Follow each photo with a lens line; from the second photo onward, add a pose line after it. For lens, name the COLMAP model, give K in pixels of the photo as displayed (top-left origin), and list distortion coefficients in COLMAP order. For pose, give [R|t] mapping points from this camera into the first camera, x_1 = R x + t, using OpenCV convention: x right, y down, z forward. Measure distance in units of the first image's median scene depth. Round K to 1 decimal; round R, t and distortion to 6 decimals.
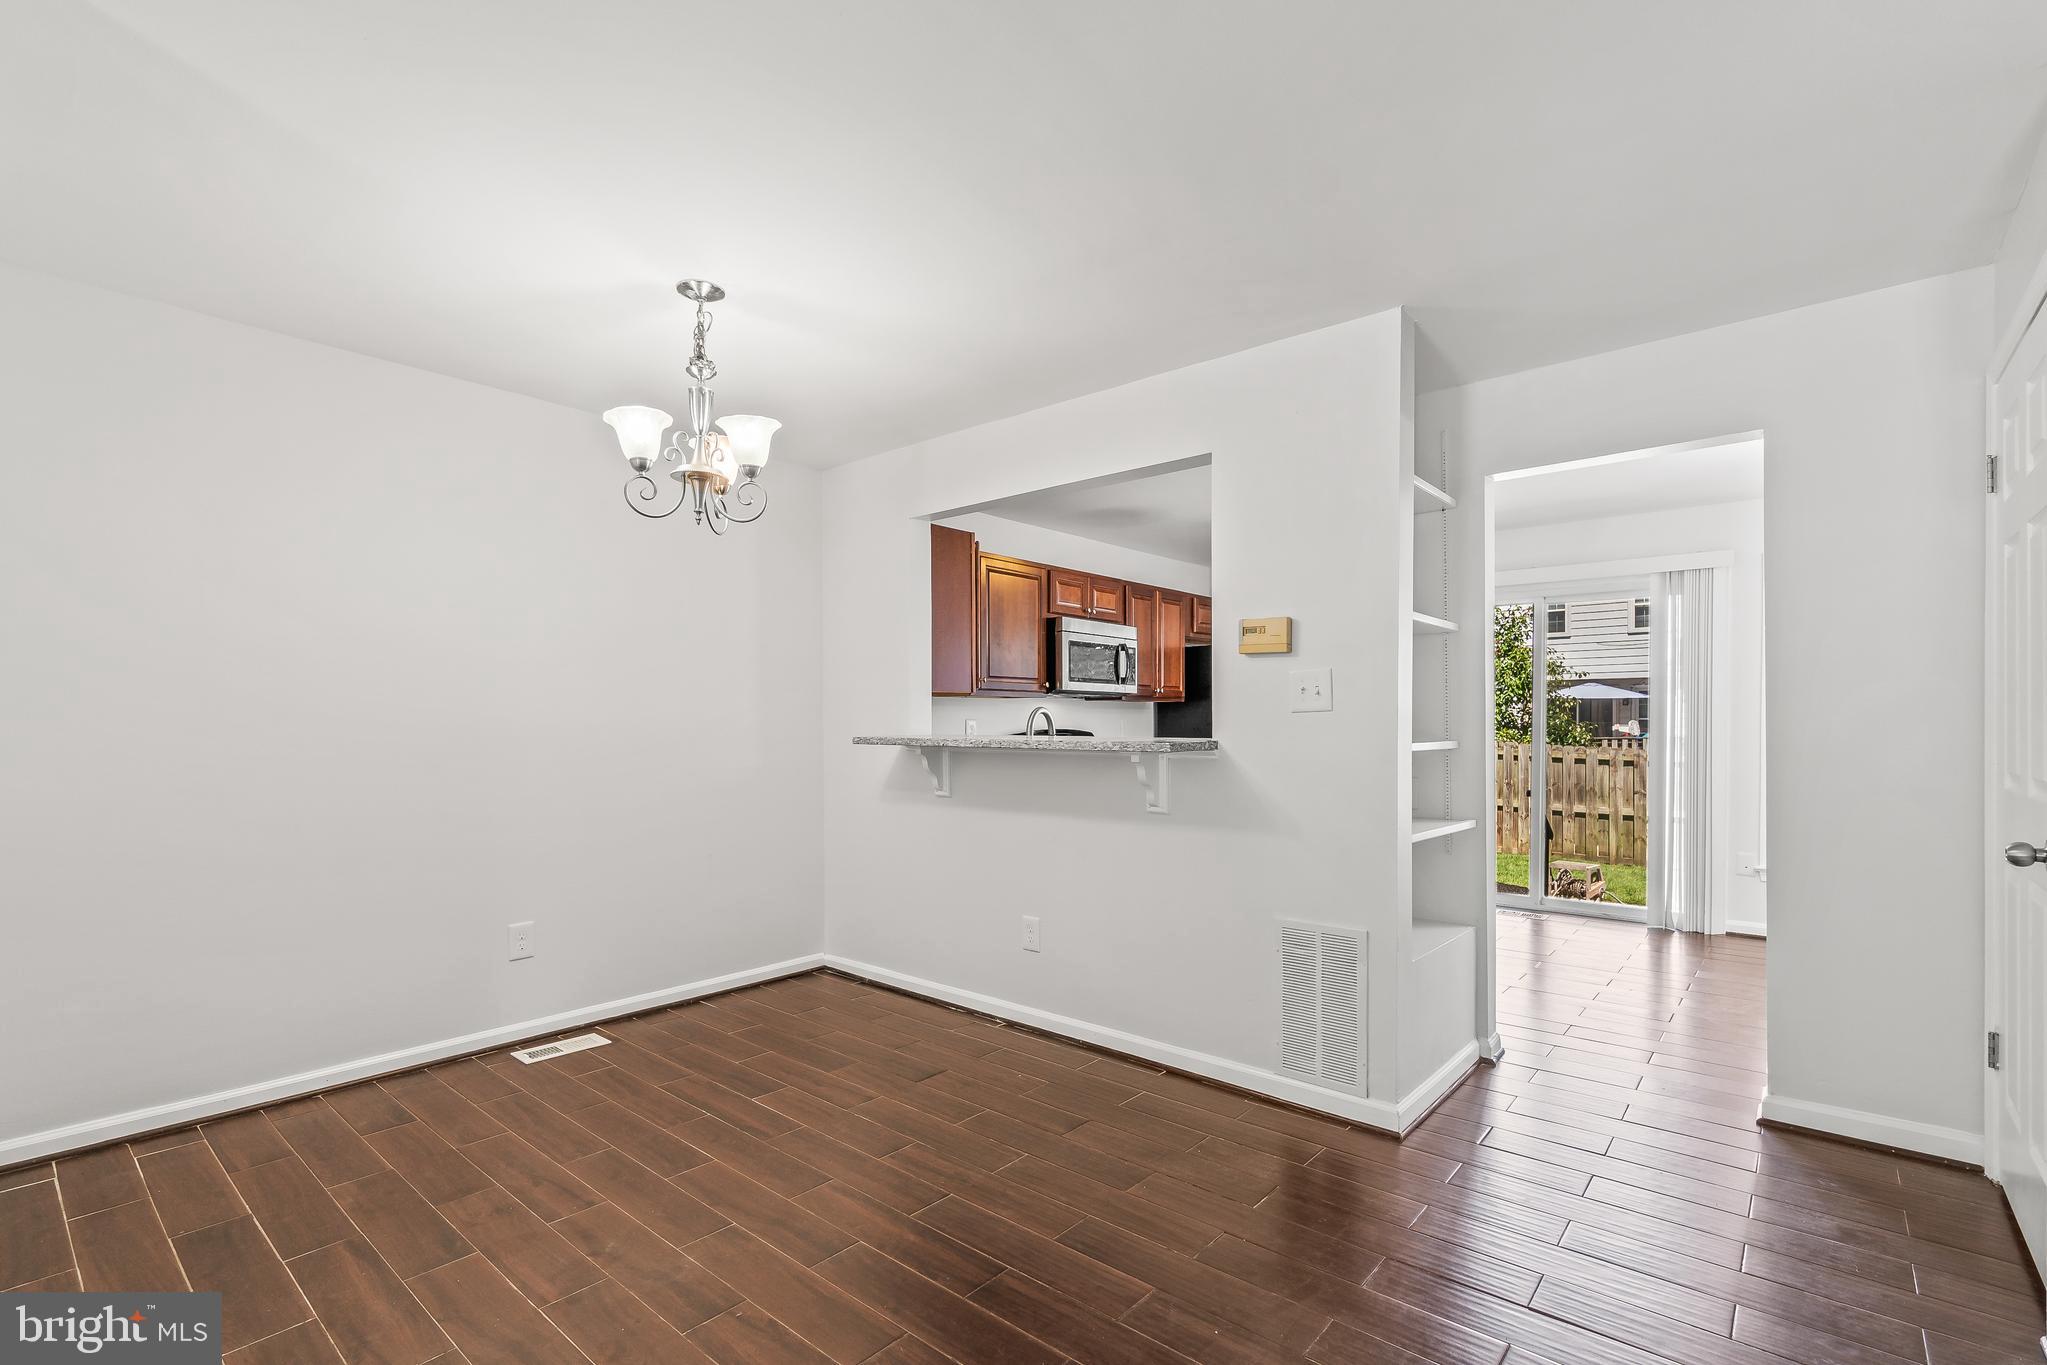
lens RADIAL K [[934.1, 0, 1014.2], [0, 934.1, 732.6], [0, 0, 1]] dist [0.010792, 0.000182]
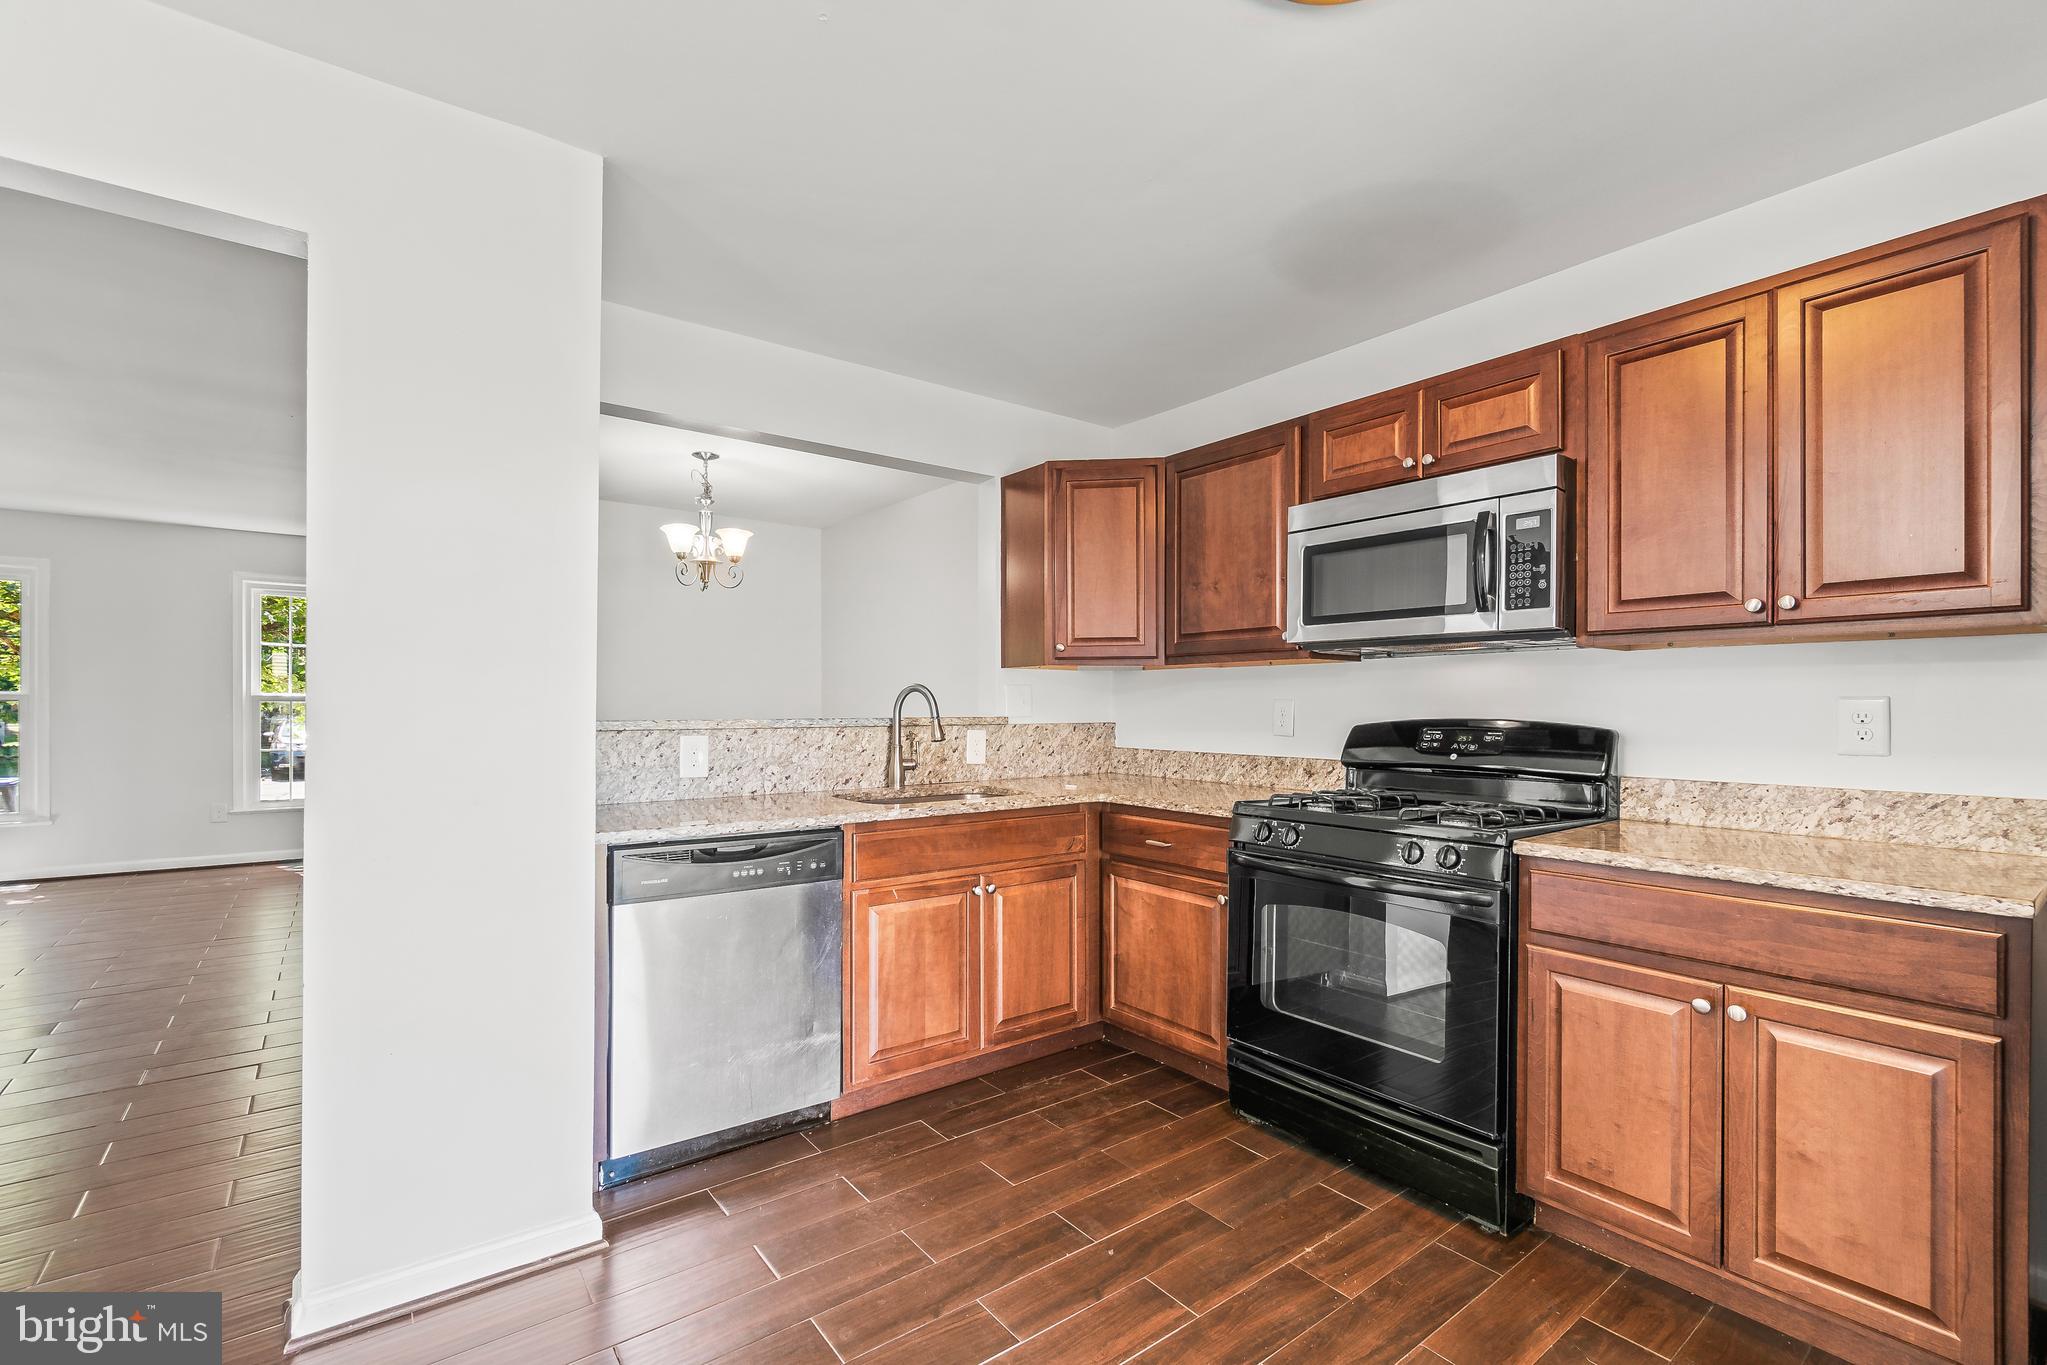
lens RADIAL K [[896.1, 0, 1010.9], [0, 896.1, 707.6], [0, 0, 1]] dist [-0.002729, 0.000590]
pose [[-0.205257, -0.008699, -0.978669, 0.858199], [-0.019694, 0.999795, -0.004756, -0.003507], [0.978510, 0.018298, -0.205386, 1.371521]]
